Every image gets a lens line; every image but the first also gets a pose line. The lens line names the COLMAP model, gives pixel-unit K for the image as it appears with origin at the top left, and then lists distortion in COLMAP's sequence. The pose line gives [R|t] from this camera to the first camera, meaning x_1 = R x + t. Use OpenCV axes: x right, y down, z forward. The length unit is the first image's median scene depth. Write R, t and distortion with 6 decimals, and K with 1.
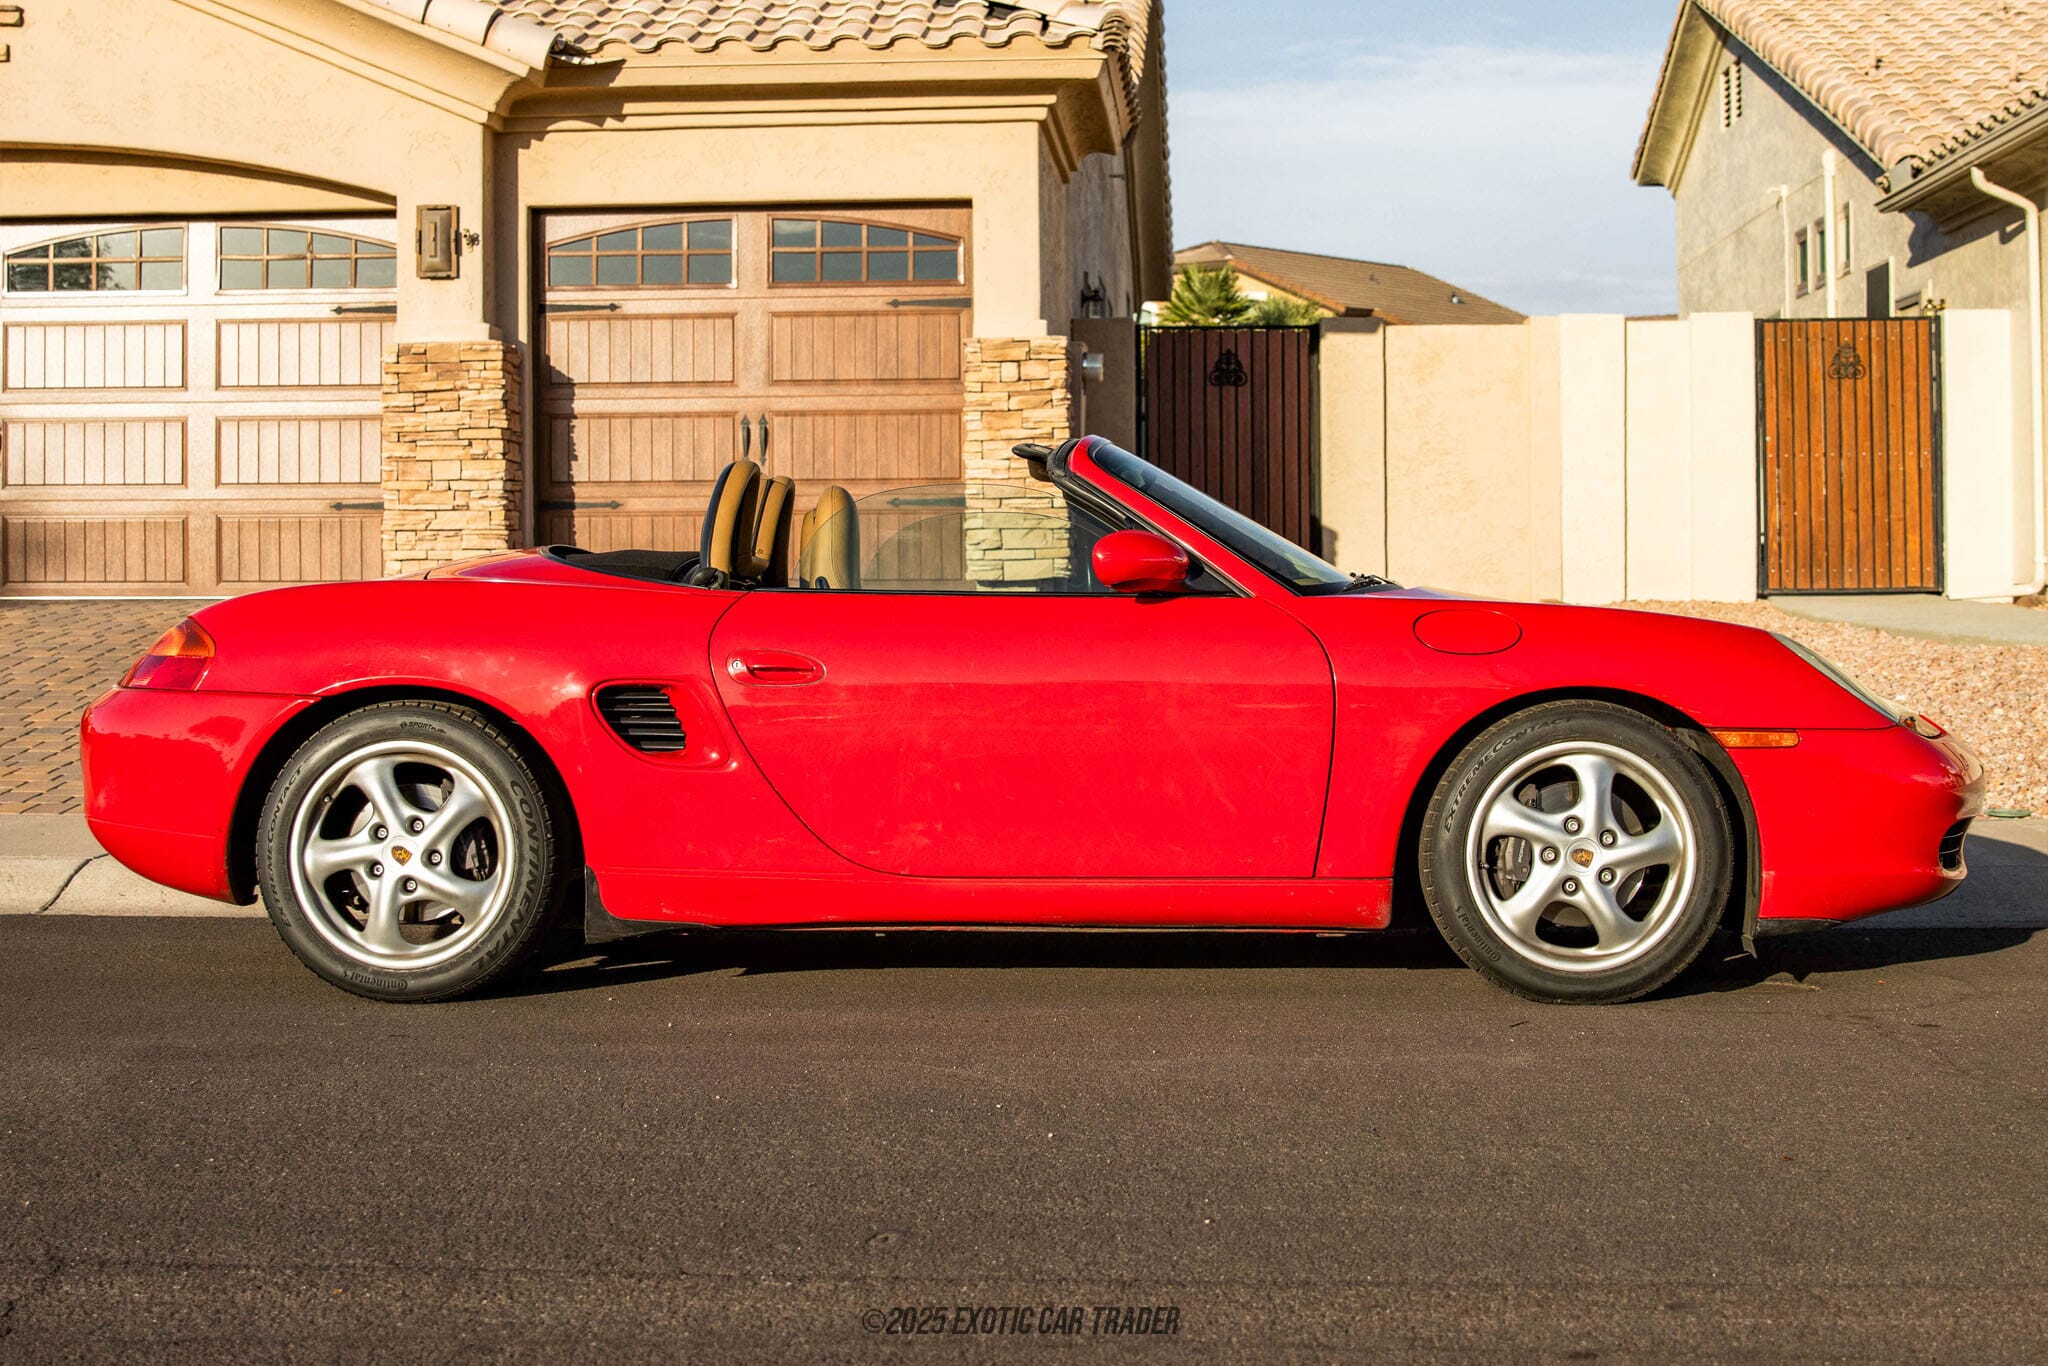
lens RADIAL K [[2596.2, 0, 1035.2], [0, 2596.2, 582.7], [0, 0, 1]] dist [-0.053472, 0.000000]
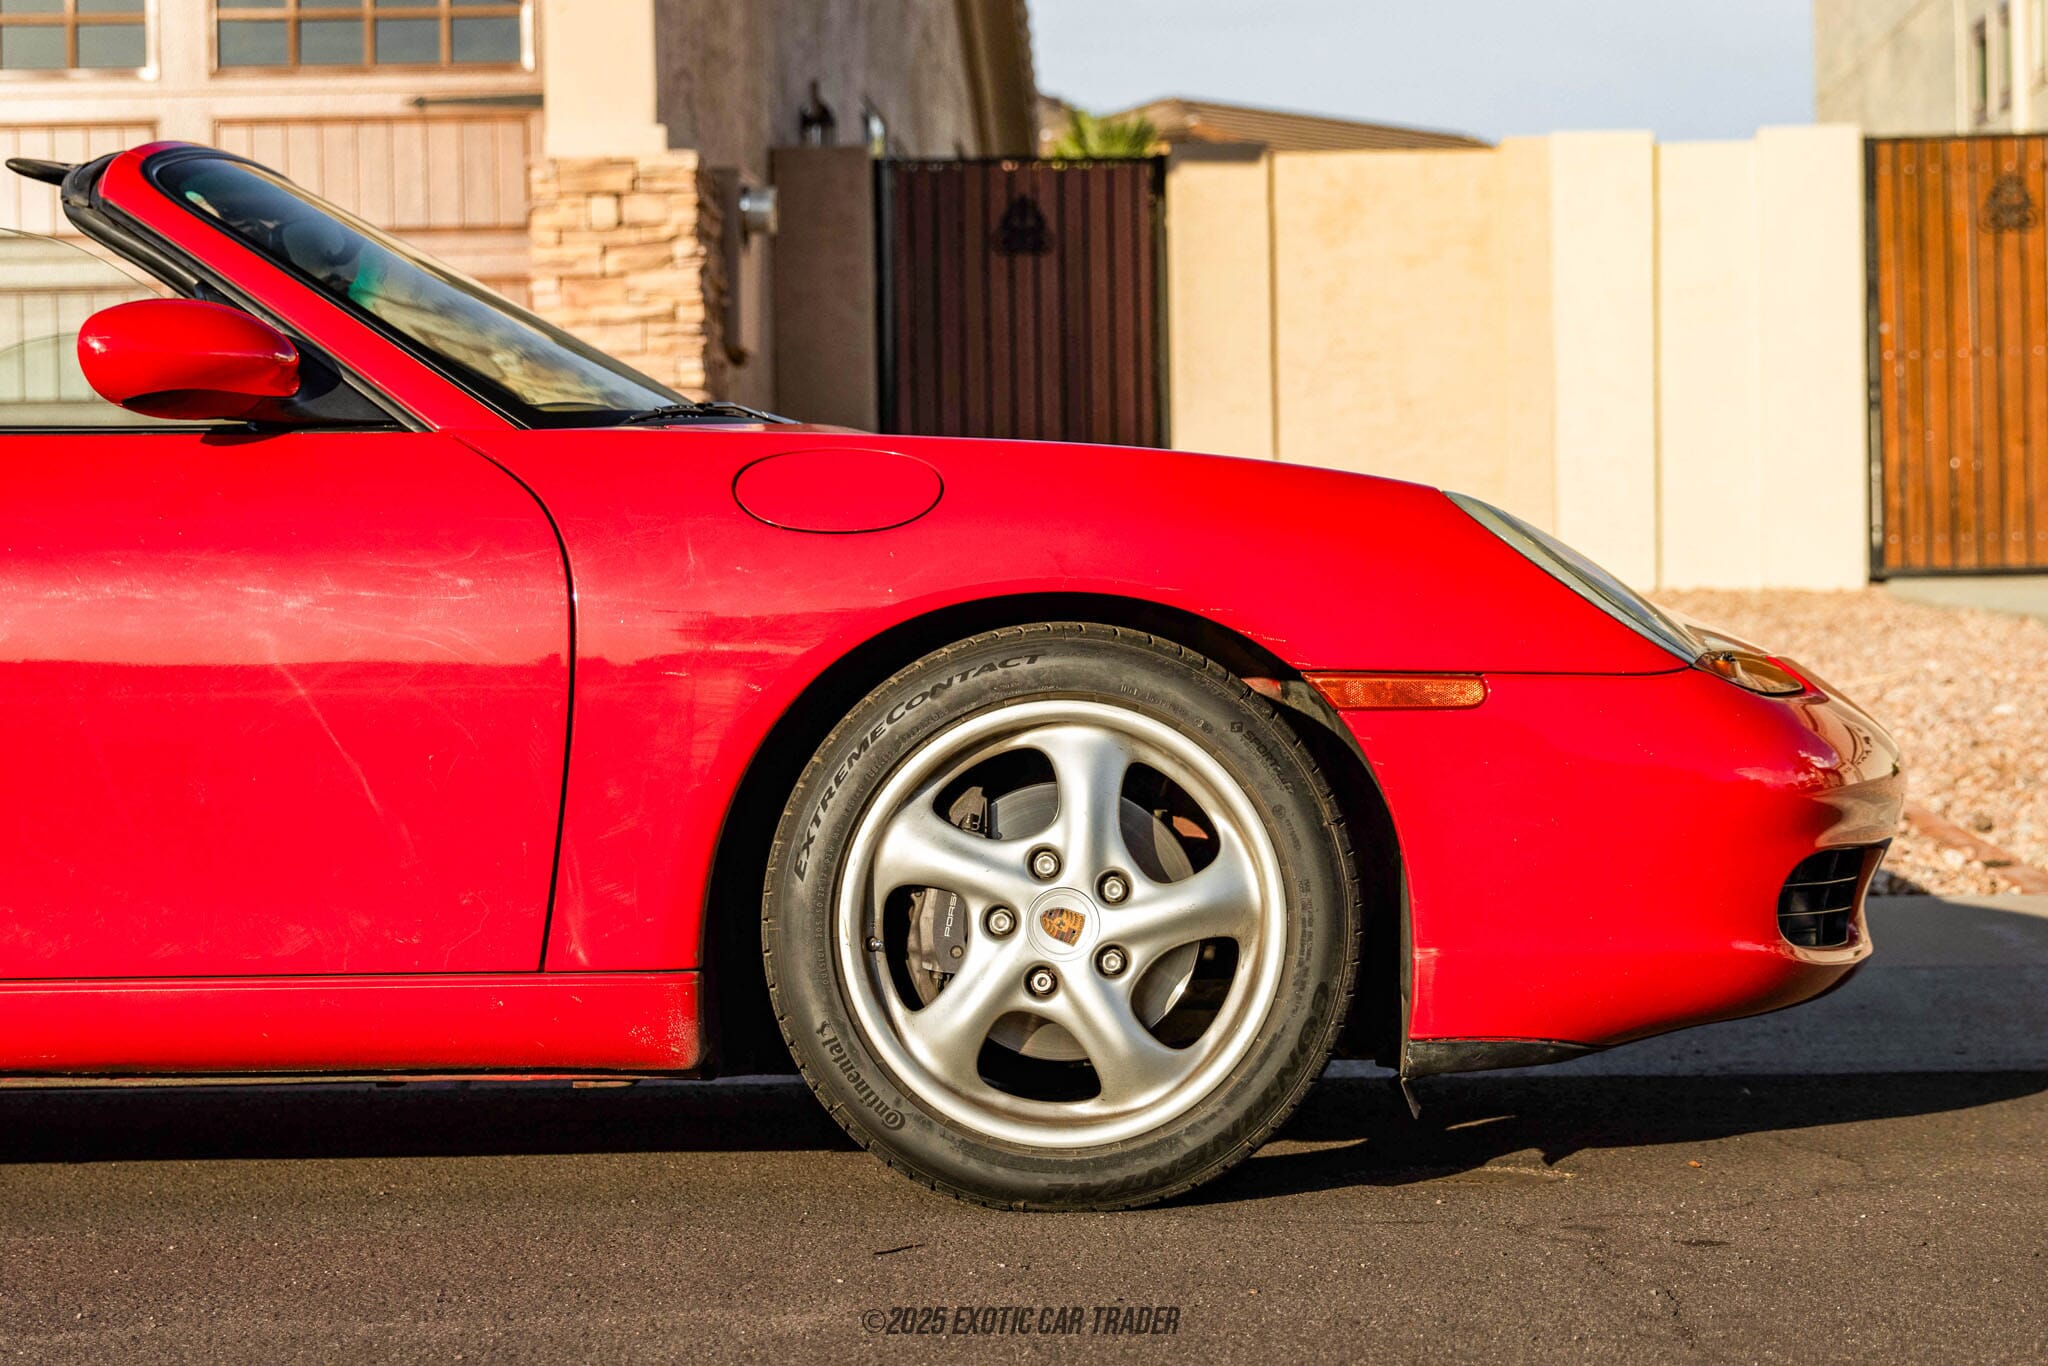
lens RADIAL K [[3941.7, 0, 1024.1], [0, 3941.7, 688.3], [0, 0, 1]] dist [0.028863, 0.000000]
pose [[0.999303, -0.012451, 0.035199, 0.167162], [0.011751, 0.999730, 0.020027, 0.040897], [-0.035439, -0.019599, 0.999180, 0.206358]]
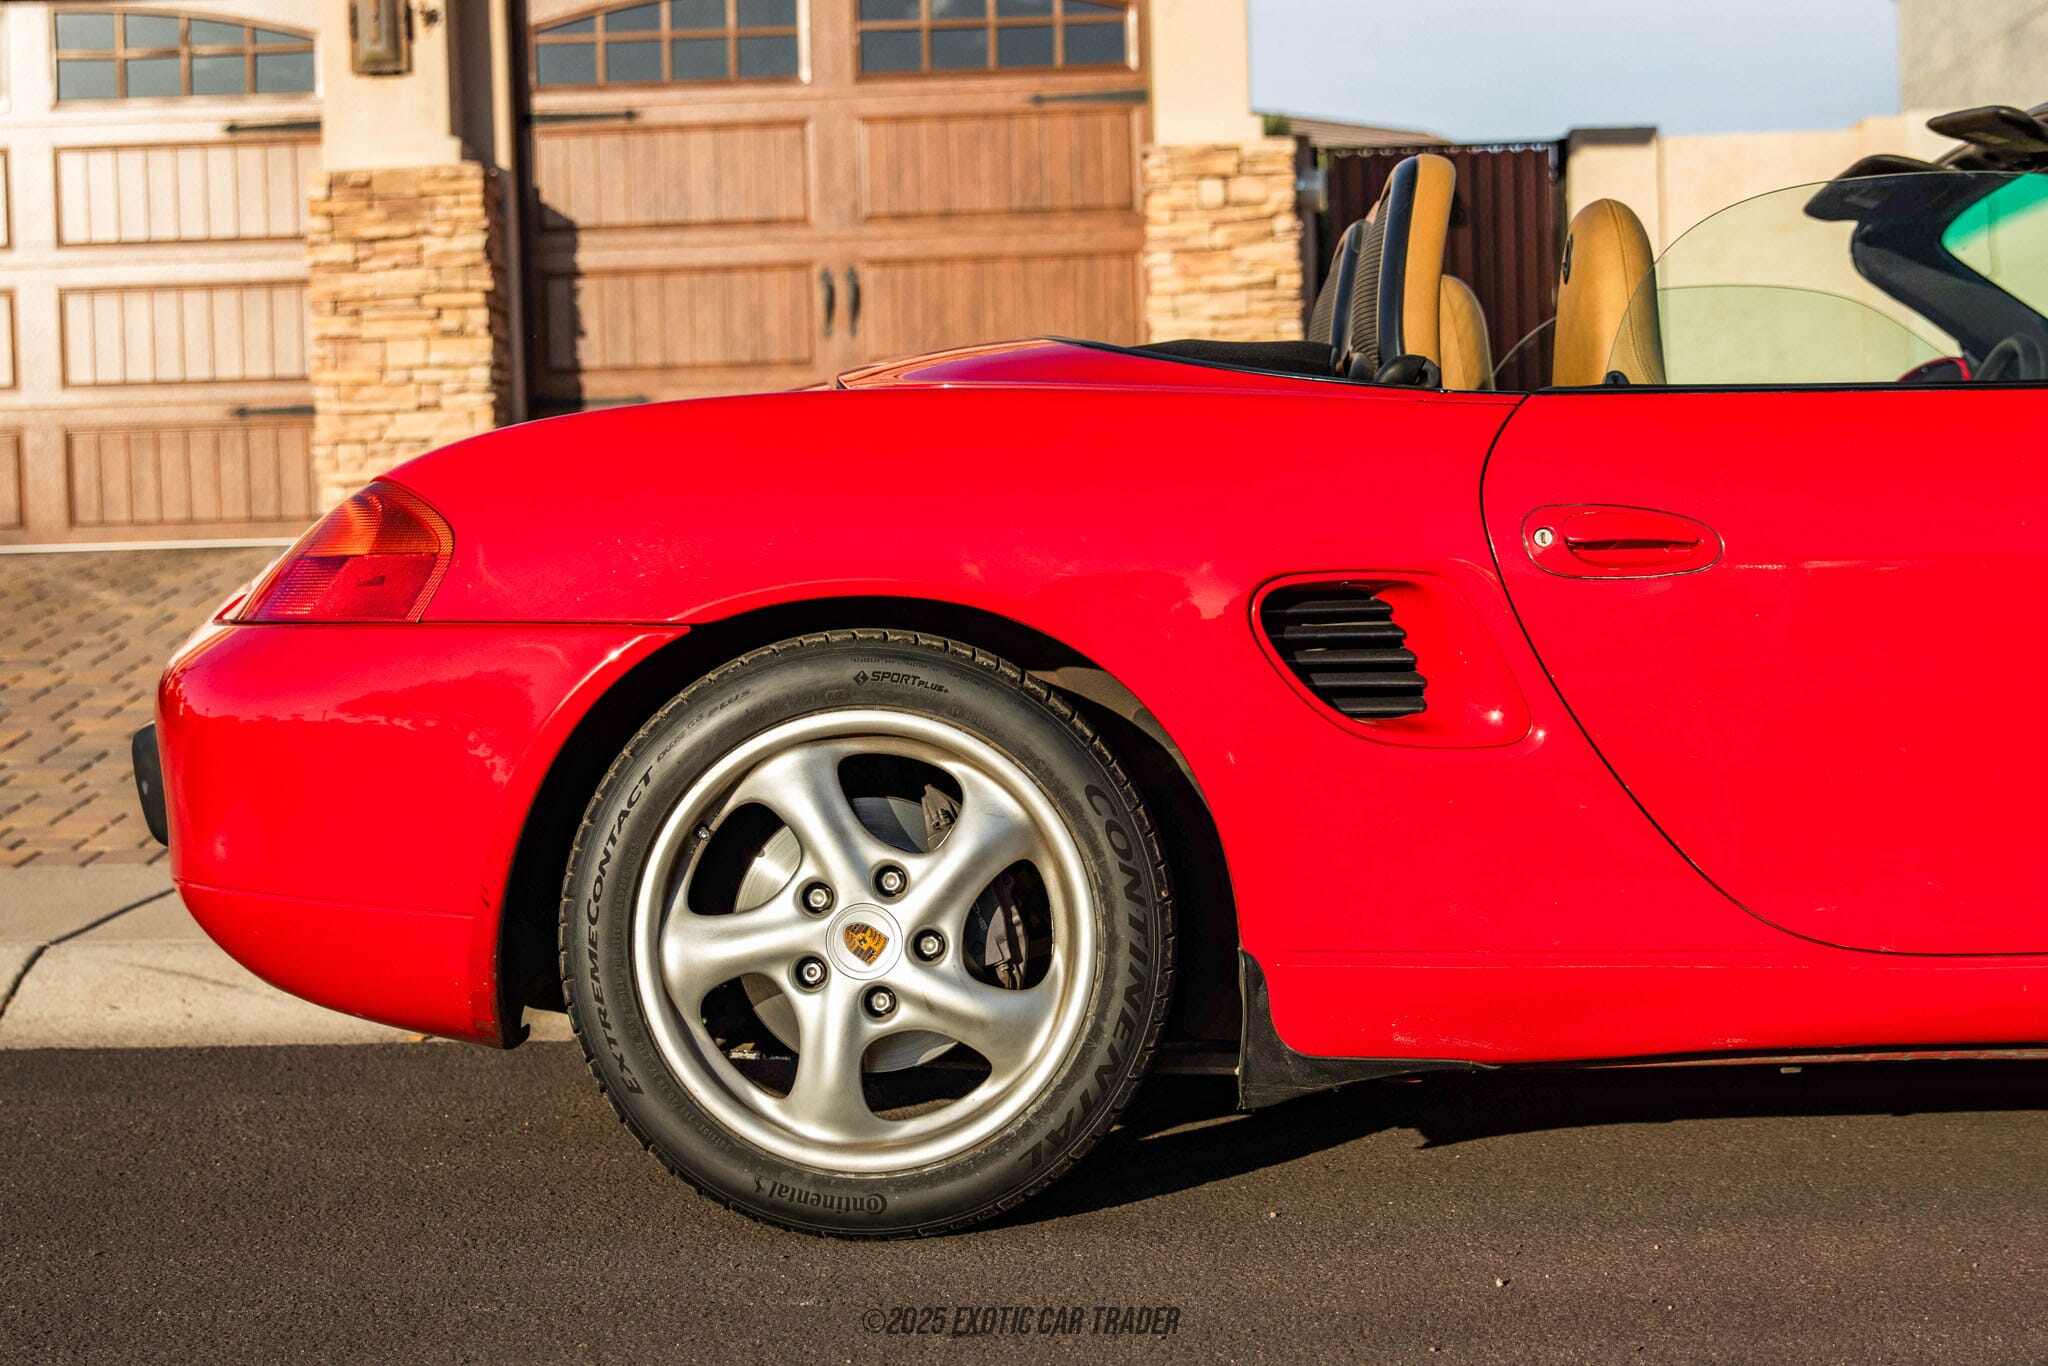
lens RADIAL K [[3279.5, 0, 1048.0], [0, 3279.5, 685.4], [0, 0, 1]] dist [0.001543, 0.000000]
pose [[0.999601, -0.026048, 0.010931, -0.203616], [0.025514, 0.998596, 0.046423, 0.026718], [-0.012125, -0.046126, 0.998862, 0.355939]]
